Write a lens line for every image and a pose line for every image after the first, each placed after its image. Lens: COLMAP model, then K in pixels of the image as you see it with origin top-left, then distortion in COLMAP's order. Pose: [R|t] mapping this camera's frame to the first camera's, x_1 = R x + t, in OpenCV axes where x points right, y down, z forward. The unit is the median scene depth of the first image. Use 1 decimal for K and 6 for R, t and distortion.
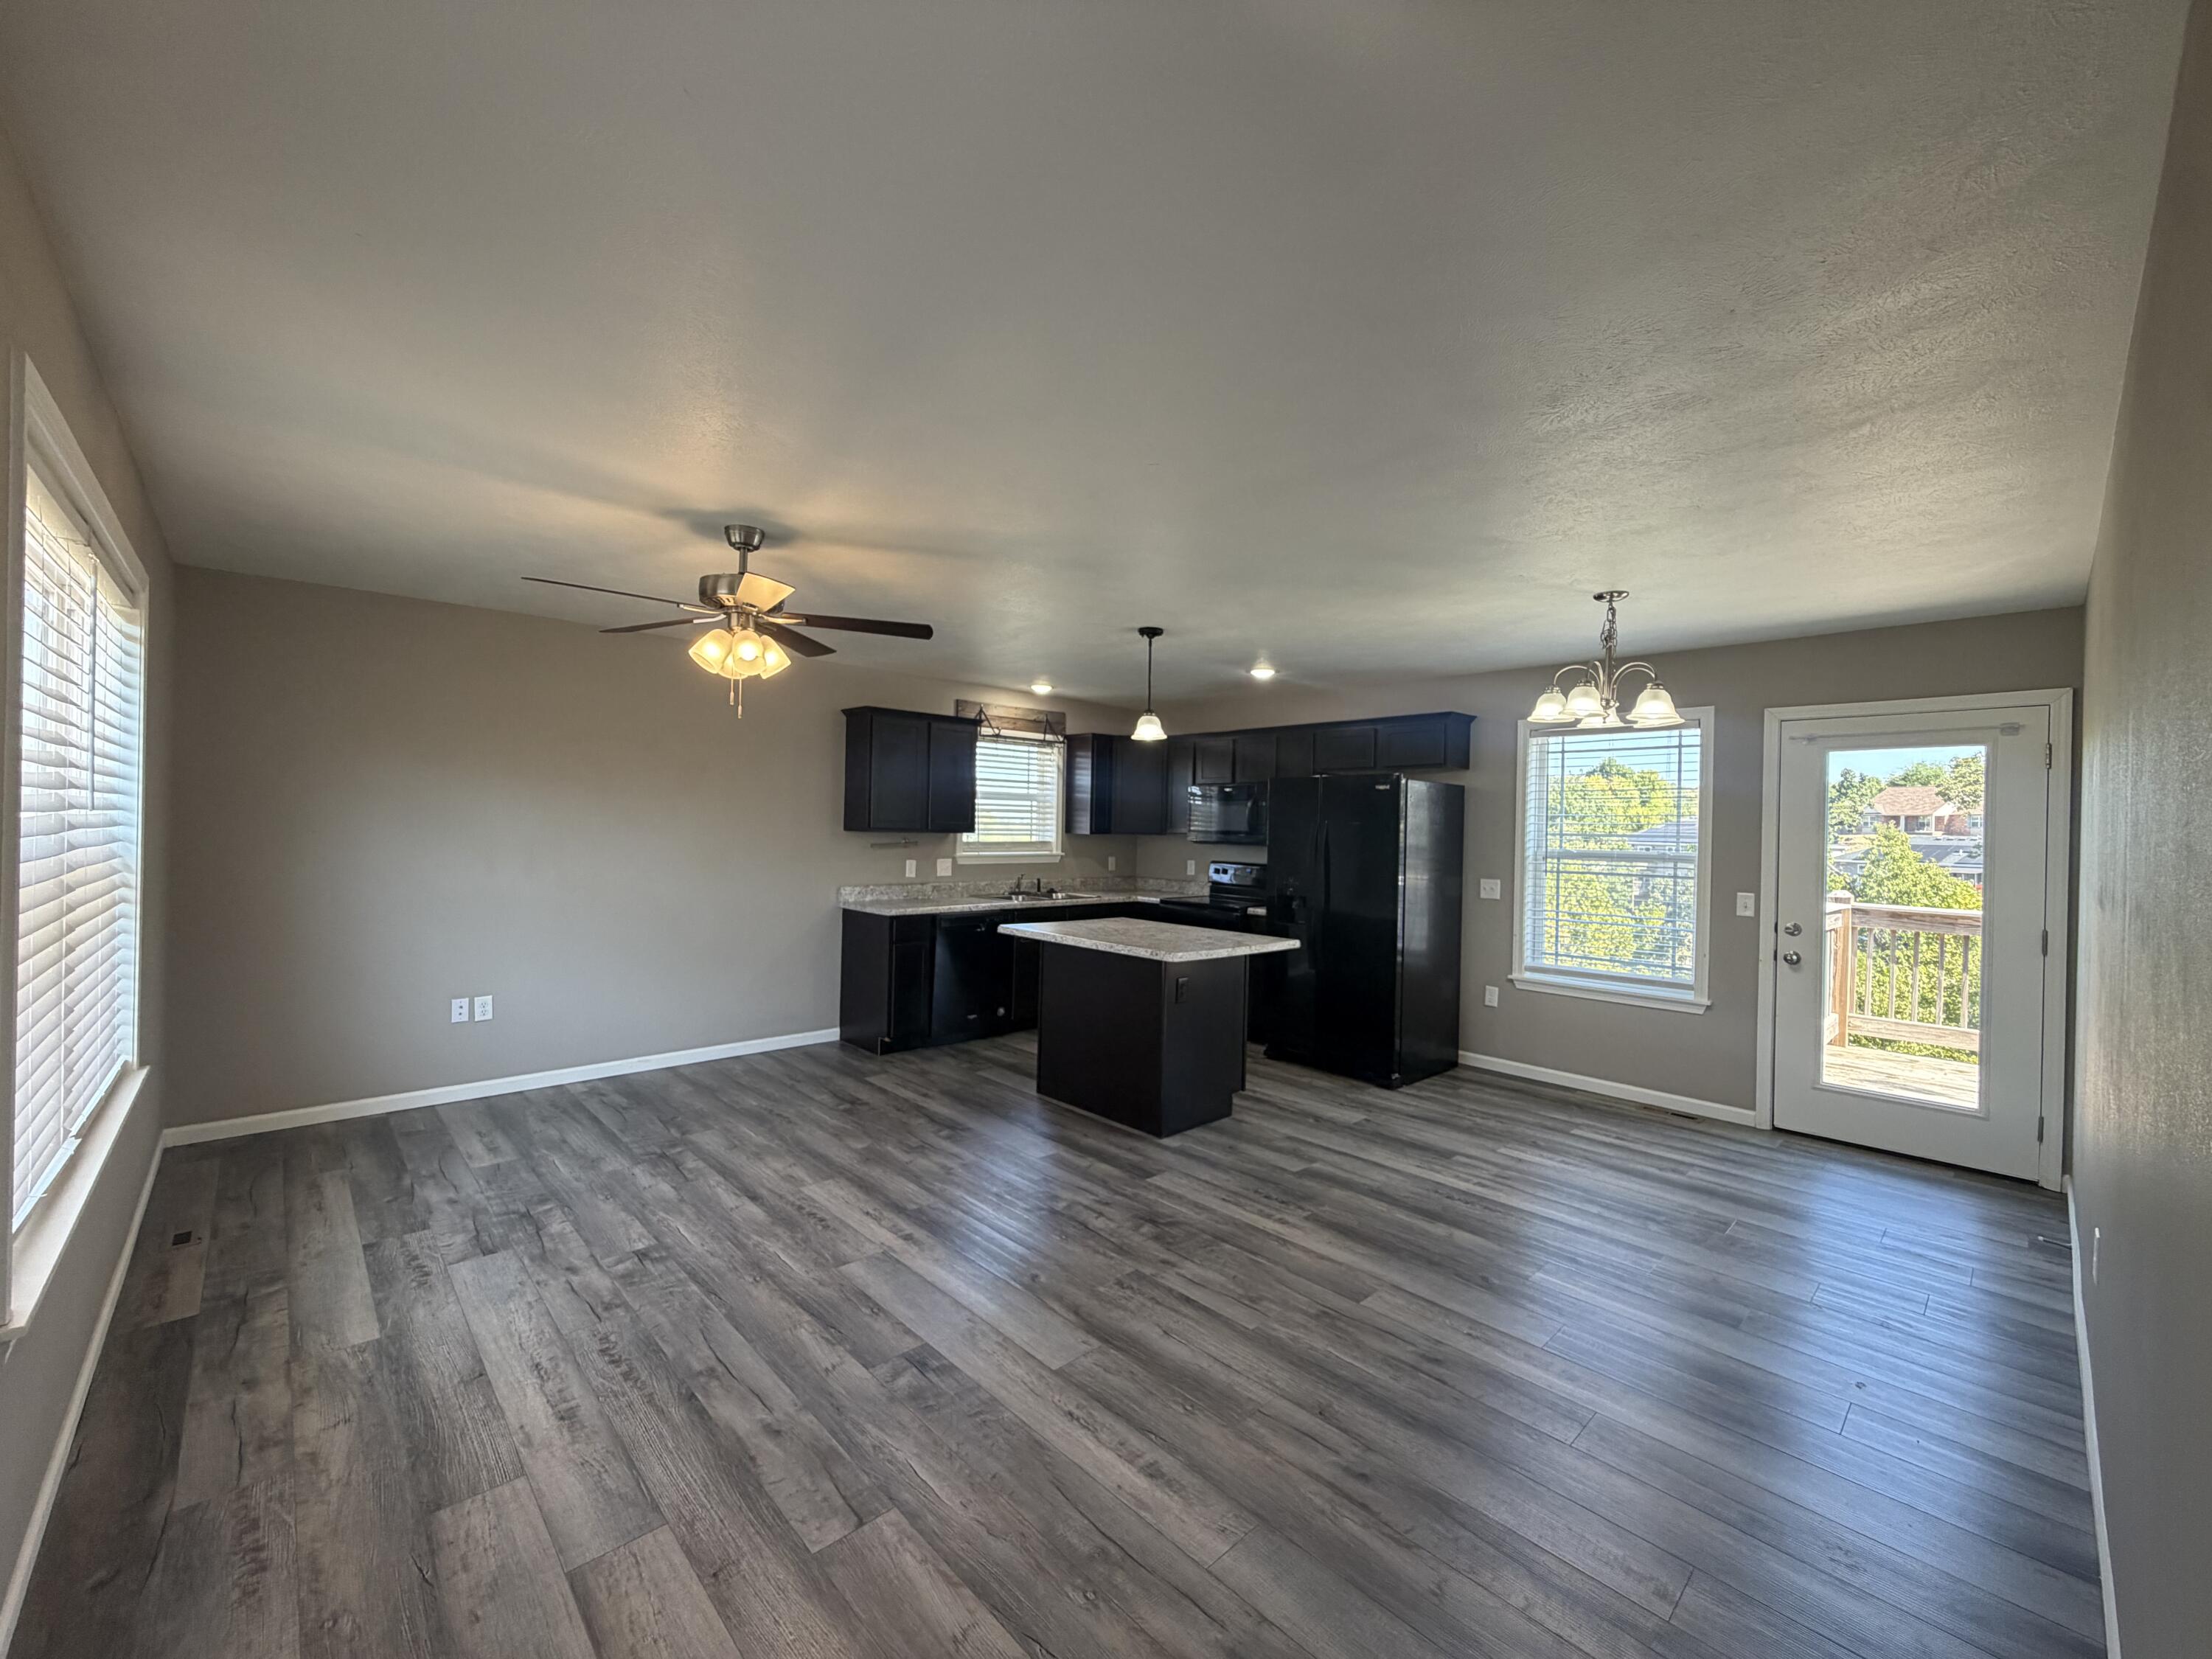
lens RADIAL K [[882.3, 0, 1093.9], [0, 882.3, 825.9], [0, 0, 1]] dist [-0.002574, 0.001283]
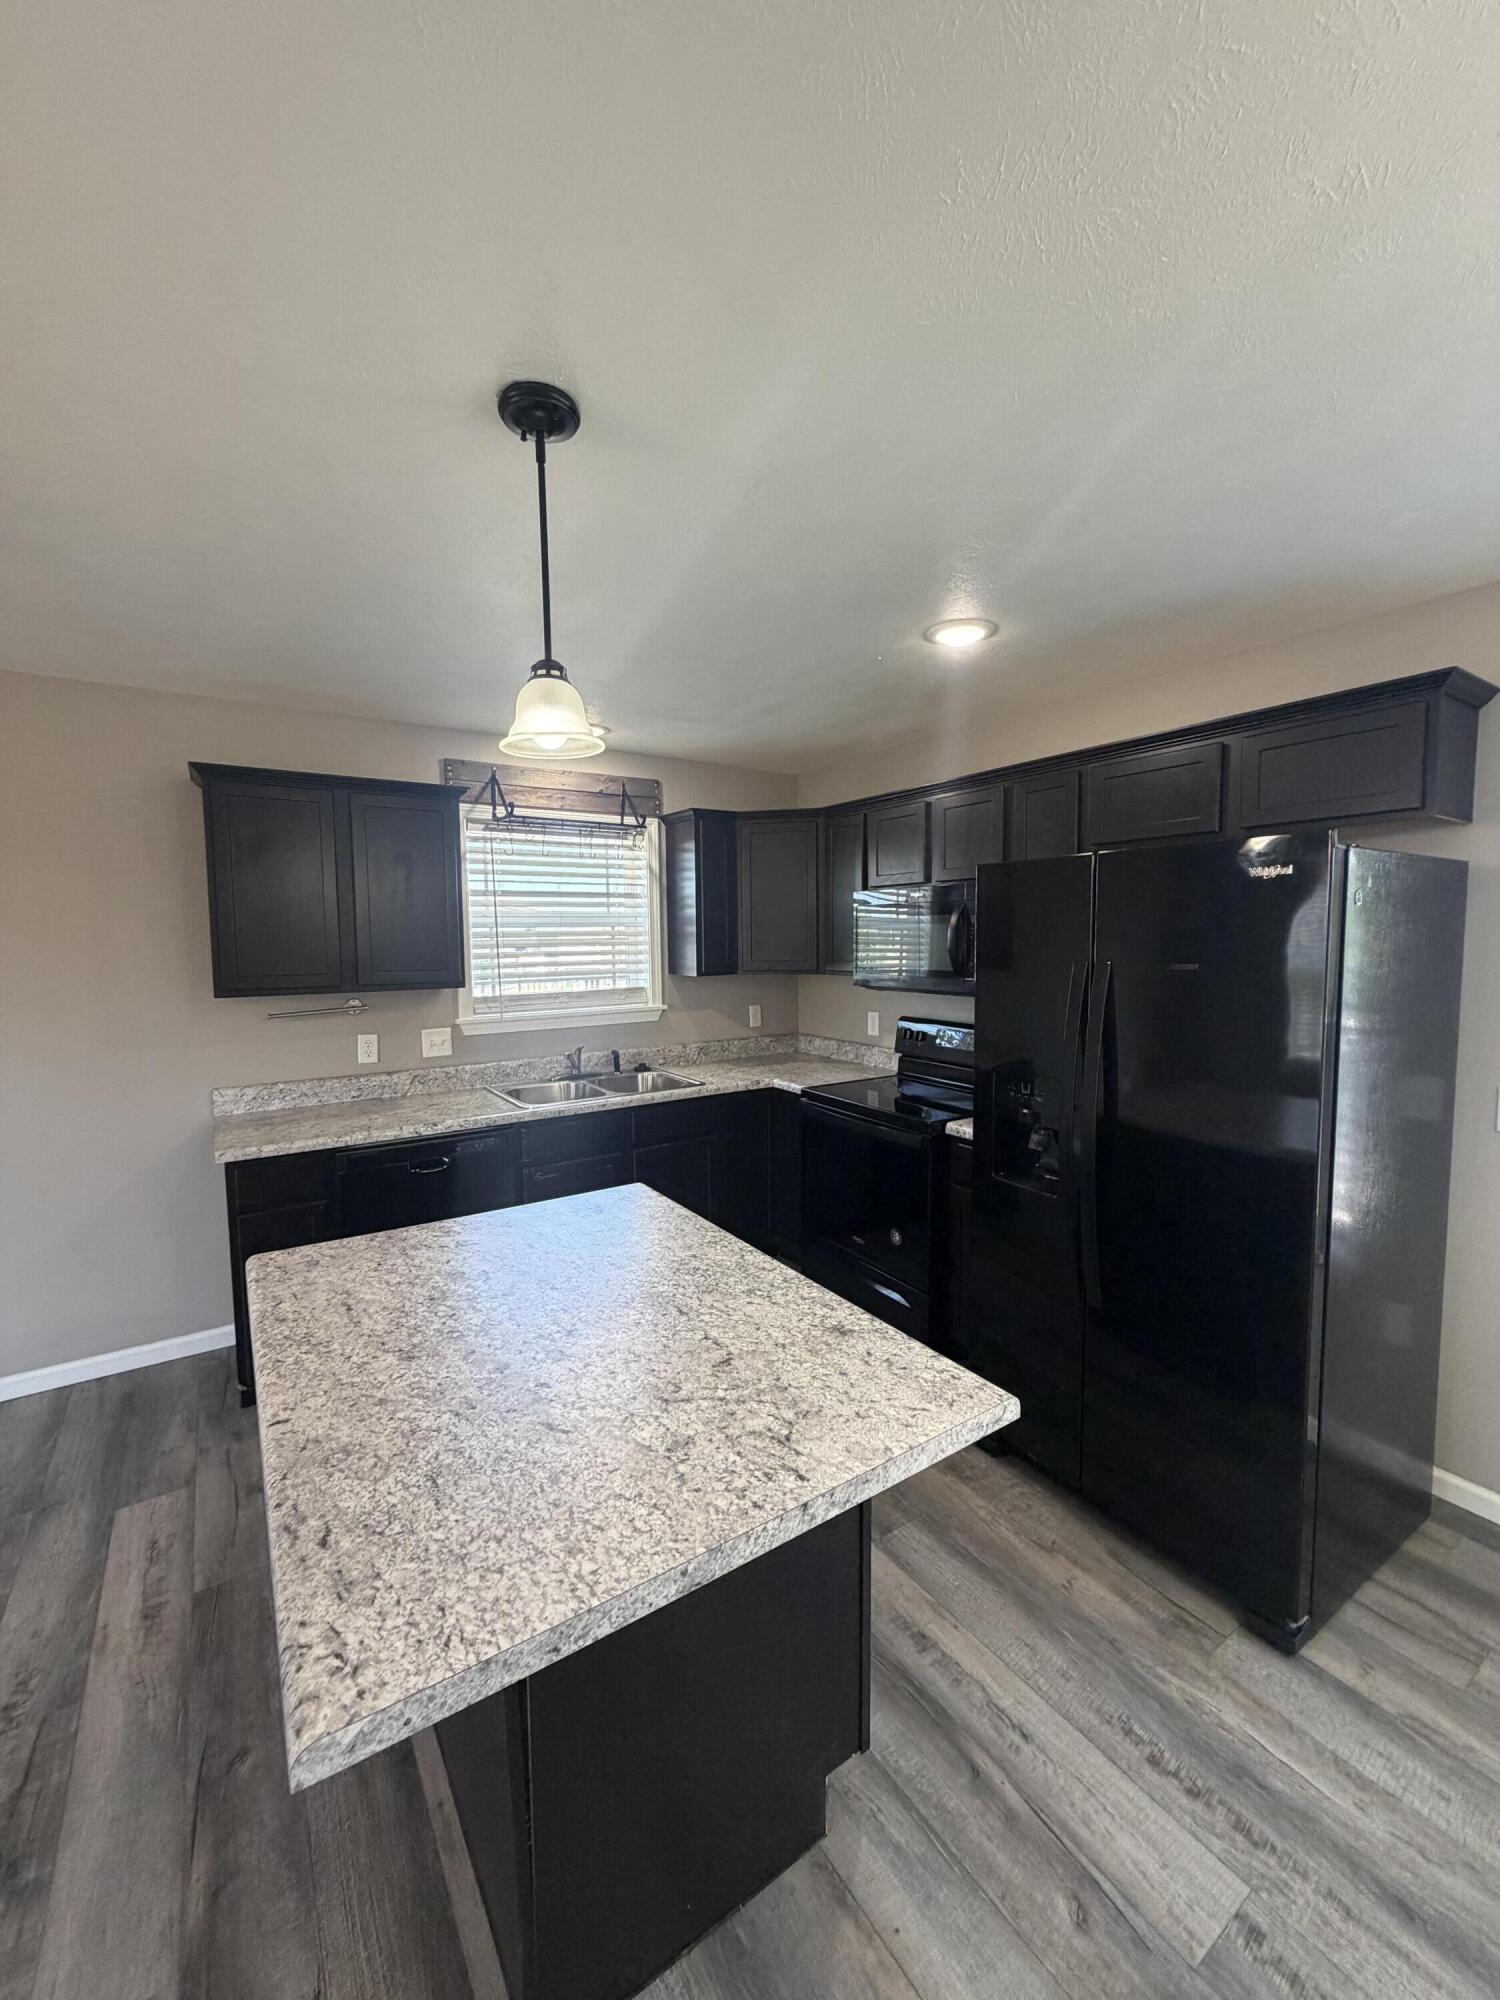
lens RADIAL K [[797.7, 0, 749.4], [0, 797.7, 993.5], [0, 0, 1]] dist [-0.002574, 0.001283]
pose [[0.987684, -0.019739, -0.155214, 0.126234], [0.030966, 0.997048, 0.070253, -0.017730], [0.153369, -0.074194, 0.985380, 0.492538]]
